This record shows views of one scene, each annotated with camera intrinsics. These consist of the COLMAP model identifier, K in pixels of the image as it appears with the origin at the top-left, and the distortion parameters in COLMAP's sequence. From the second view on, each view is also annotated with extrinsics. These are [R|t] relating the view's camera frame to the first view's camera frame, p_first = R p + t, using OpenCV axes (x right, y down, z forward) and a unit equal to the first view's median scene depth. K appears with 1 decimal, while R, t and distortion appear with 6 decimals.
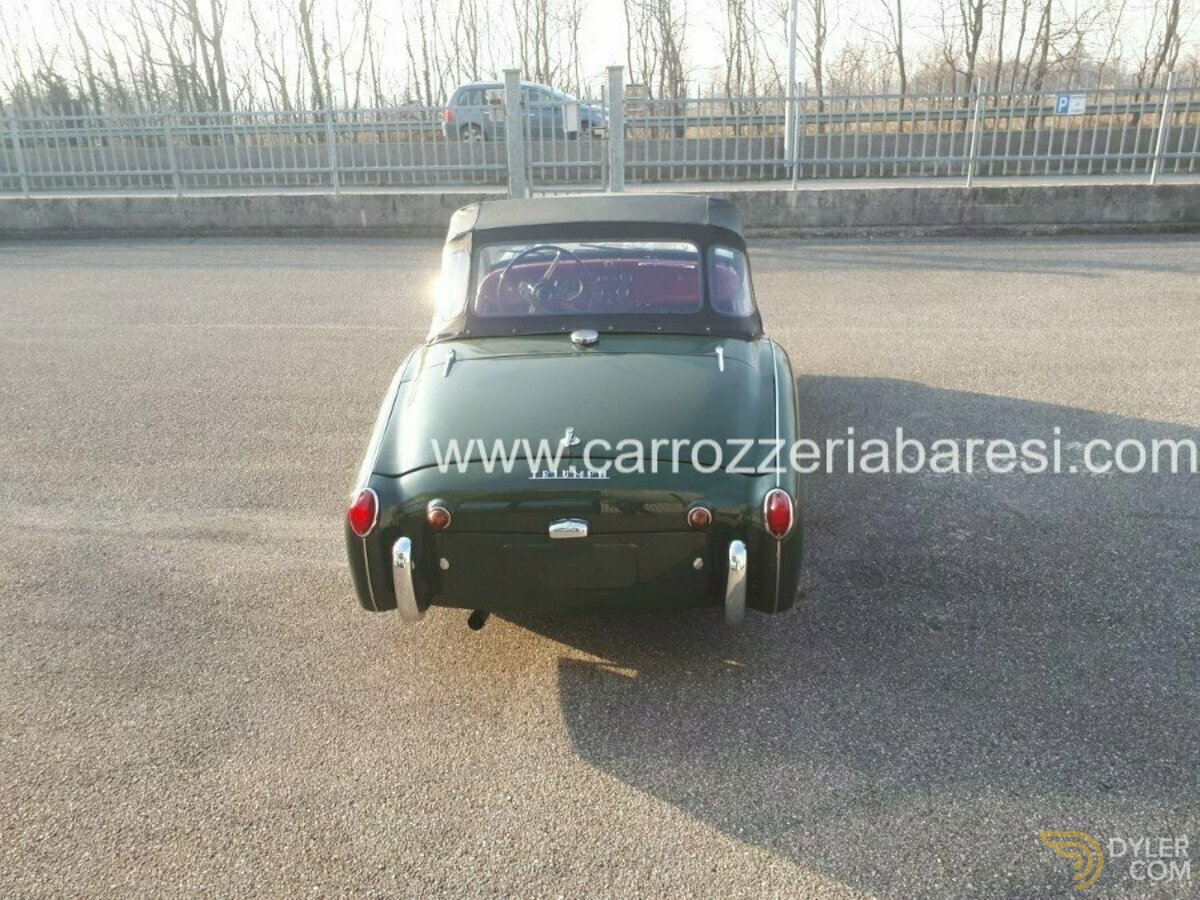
lens RADIAL K [[987.4, 0, 612.1], [0, 987.4, 449.6], [0, 0, 1]] dist [0.038016, -0.040725]
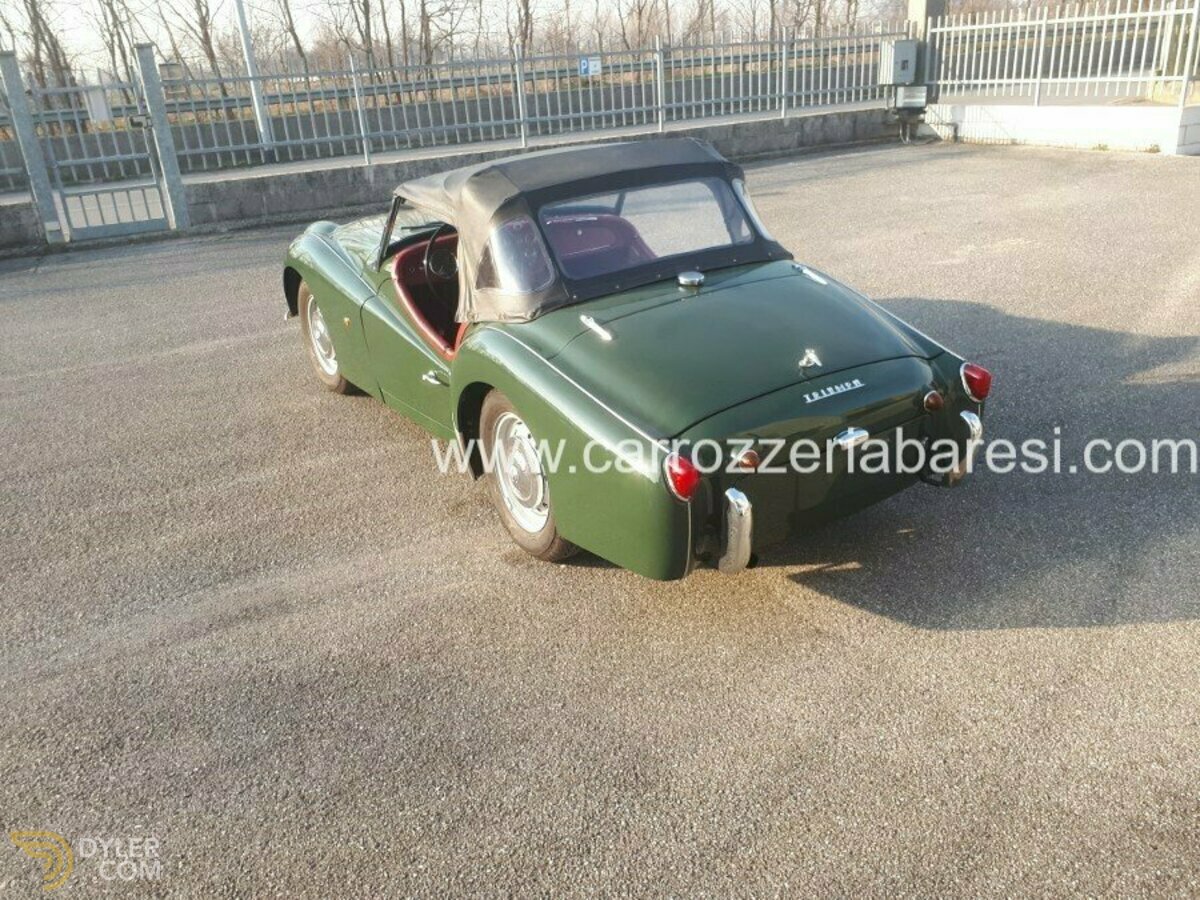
lens RADIAL K [[975.4, 0, 618.6], [0, 975.4, 461.0], [0, 0, 1]] dist [0.012970, -0.010879]
pose [[0.809325, -0.256048, 0.528614, -0.215955], [0.239861, 0.965594, 0.100475, -0.016658], [-0.536153, 0.045477, 0.842895, 0.065310]]
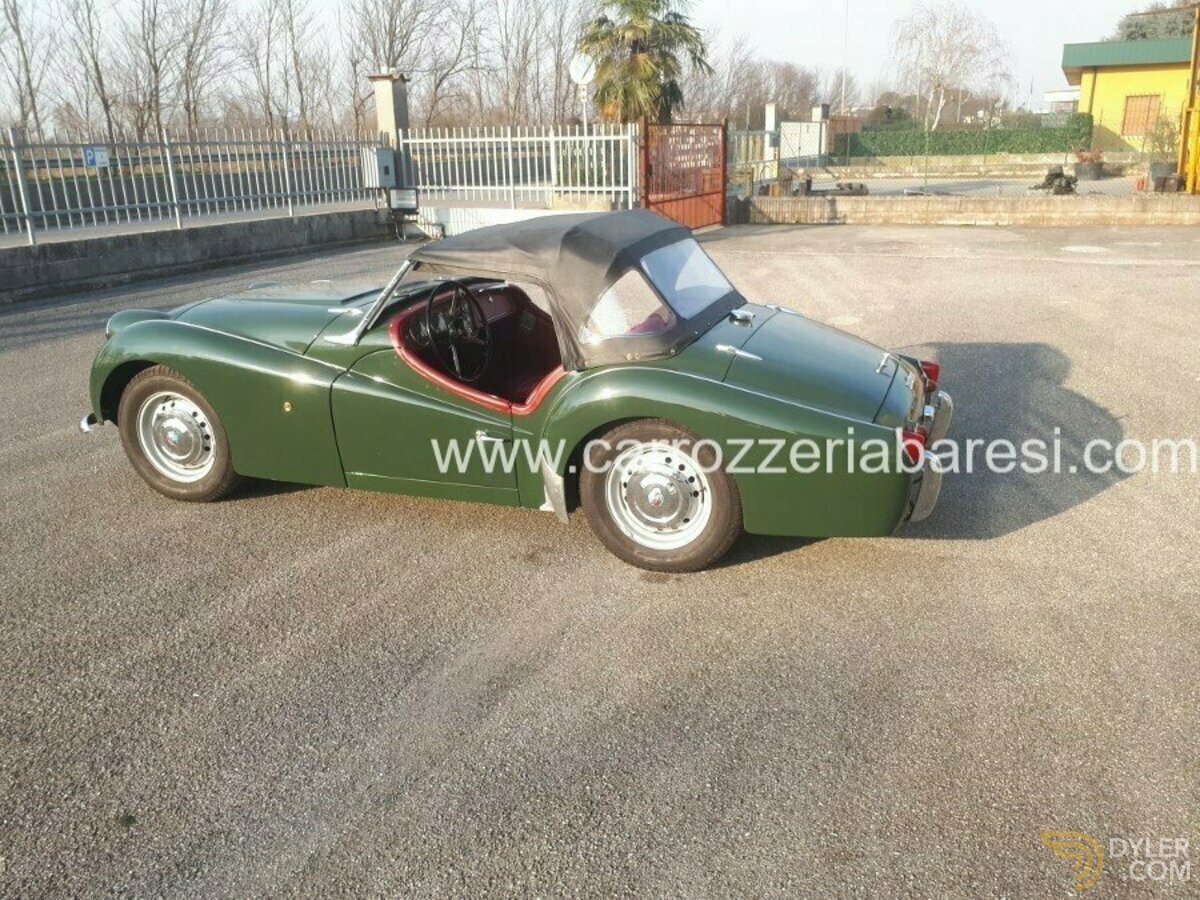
lens RADIAL K [[980.3, 0, 622.8], [0, 980.3, 454.2], [0, 0, 1]] dist [0.069419, -0.111441]
pose [[0.274416, -0.277669, 0.920650, -0.403918], [0.329903, 0.926482, 0.181095, -0.072308], [-0.903249, 0.254030, 0.345846, 0.244624]]
